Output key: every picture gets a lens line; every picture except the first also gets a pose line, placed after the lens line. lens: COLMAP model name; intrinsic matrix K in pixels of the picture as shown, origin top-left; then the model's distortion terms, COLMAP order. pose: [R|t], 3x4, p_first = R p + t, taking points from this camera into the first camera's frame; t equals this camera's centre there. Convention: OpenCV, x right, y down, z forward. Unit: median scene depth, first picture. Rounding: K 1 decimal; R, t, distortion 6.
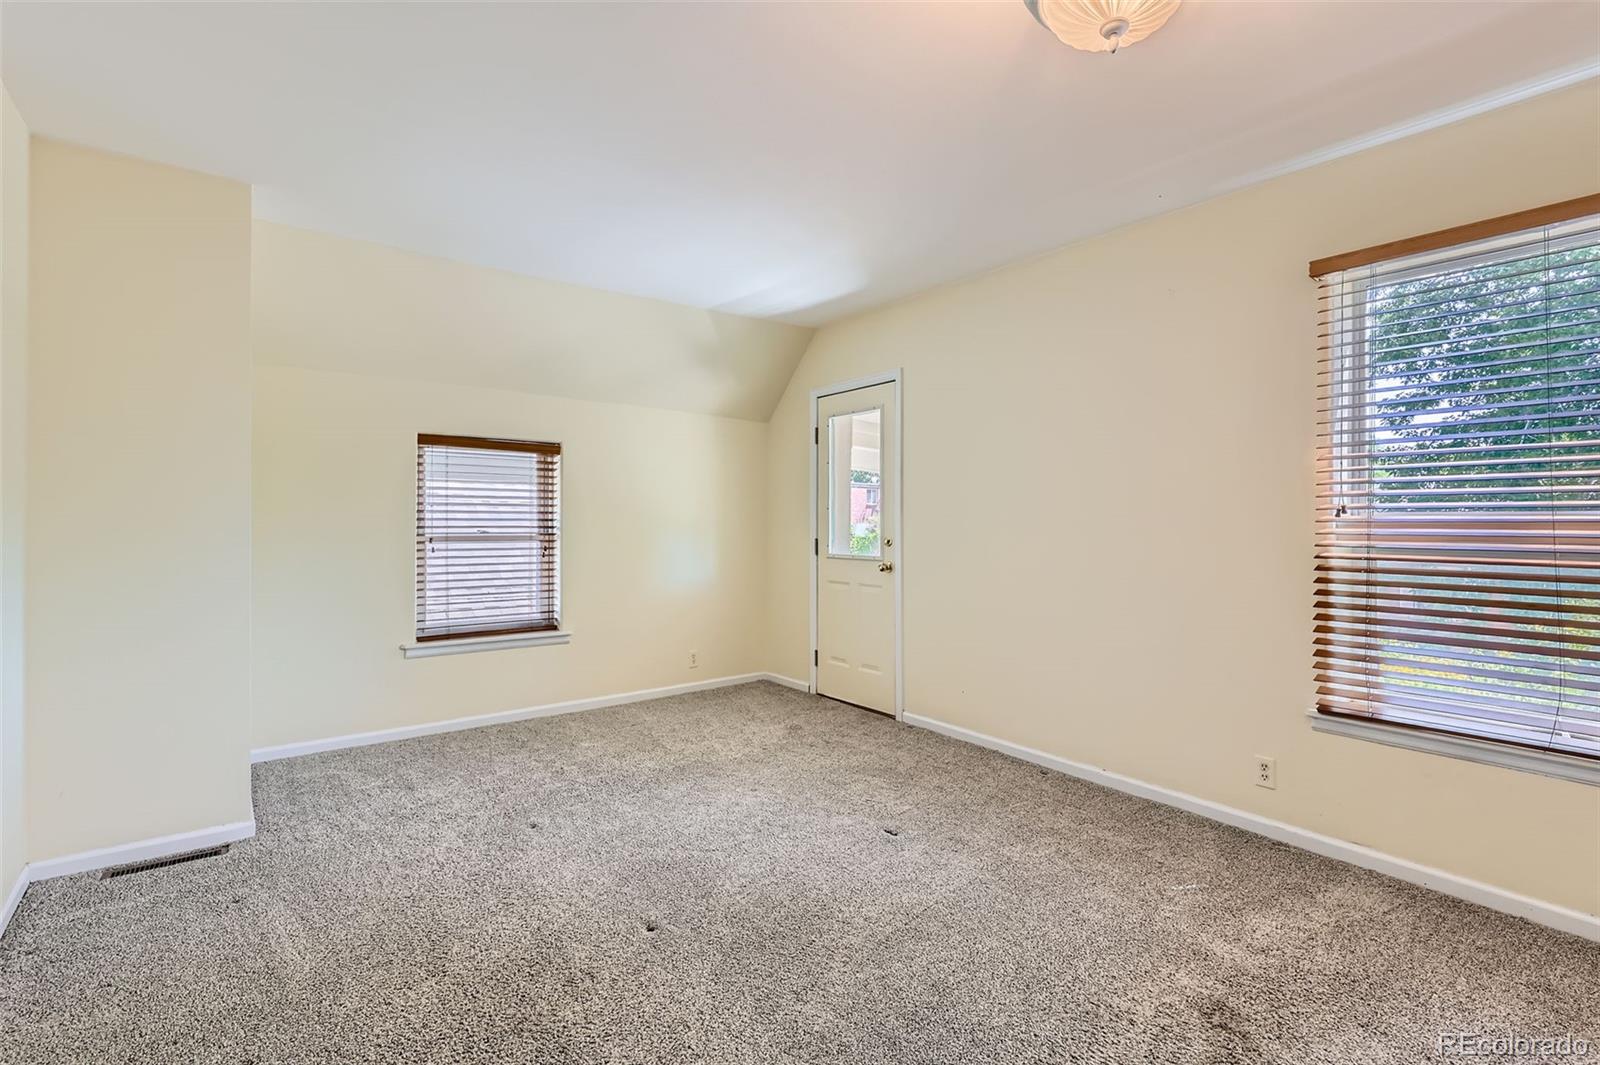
lens RADIAL K [[745.9, 0, 797.7], [0, 745.9, 534.2], [0, 0, 1]] dist [0.001447, -0.000041]
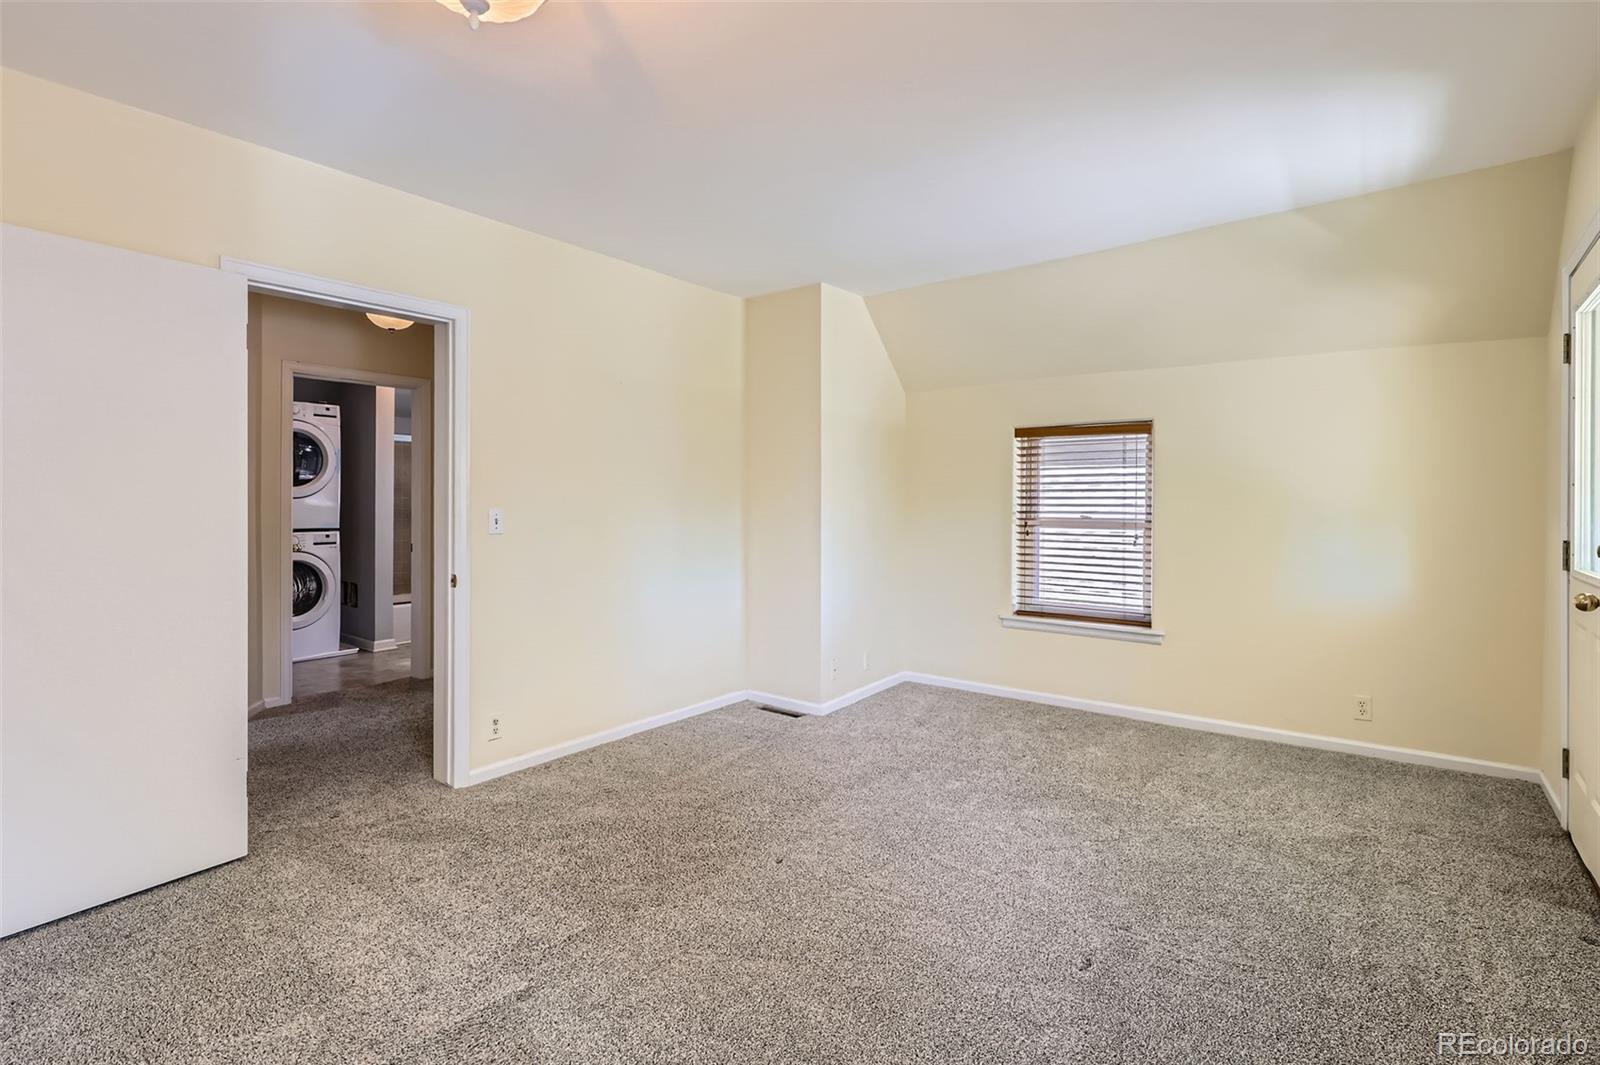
lens RADIAL K [[745.9, 0, 794.6], [0, 745.9, 516.9], [0, 0, 1]] dist [0.001447, -0.000041]
pose [[0.247449, 0.013921, -0.968801, 0.476857], [-0.020891, 0.999741, 0.009030, -0.004758], [0.968676, 0.018005, 0.247676, 0.386357]]
